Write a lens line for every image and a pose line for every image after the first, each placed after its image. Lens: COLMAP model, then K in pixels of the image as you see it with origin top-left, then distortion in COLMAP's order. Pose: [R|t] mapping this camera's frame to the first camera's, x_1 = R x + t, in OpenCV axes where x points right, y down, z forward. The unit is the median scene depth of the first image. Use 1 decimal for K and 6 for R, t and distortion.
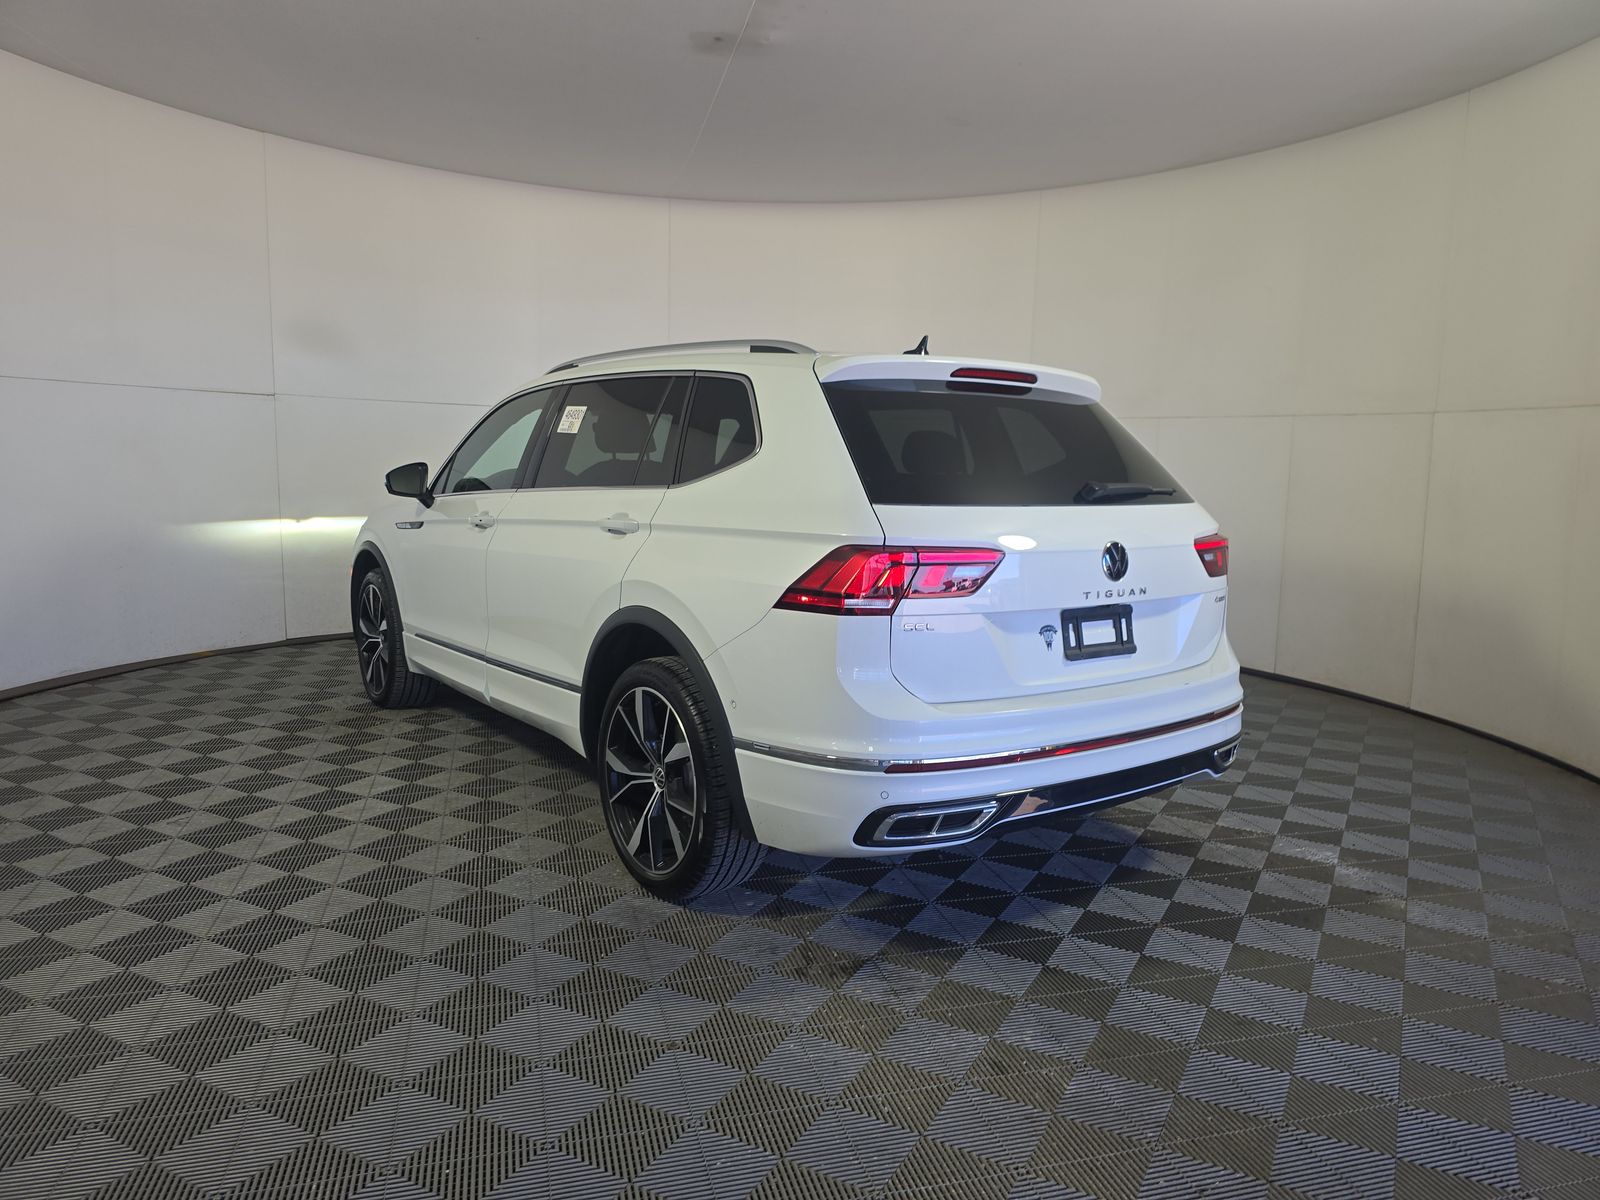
lens RADIAL K [[1105.8, 0, 808.8], [0, 1105.8, 603.4], [0, 0, 1]] dist [0.022163, -0.010284]
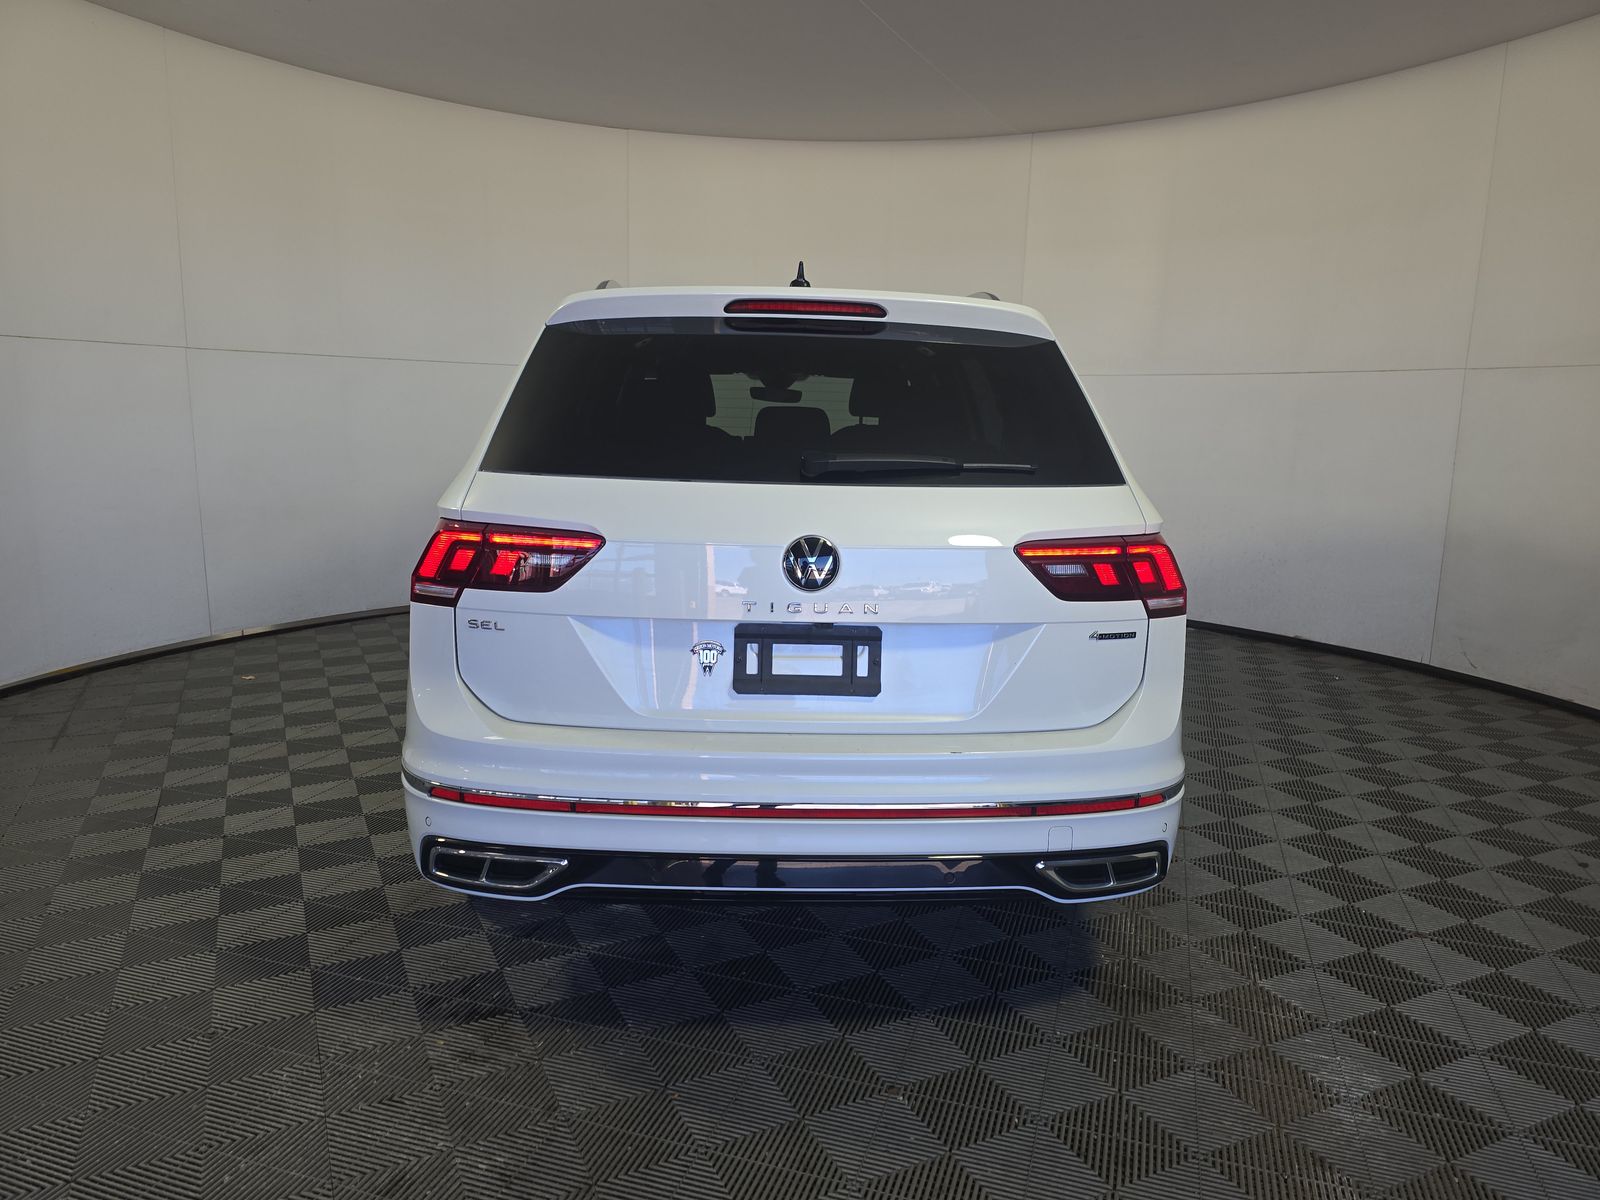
lens RADIAL K [[1105.8, 0, 793.6], [0, 1105.8, 592.6], [0, 0, 1]] dist [0.022163, -0.010284]
pose [[0.822789, 0.088191, -0.561463, 0.642324], [-0.077701, 0.996067, 0.042589, -0.046728], [0.563011, 0.008585, 0.826405, 0.397535]]
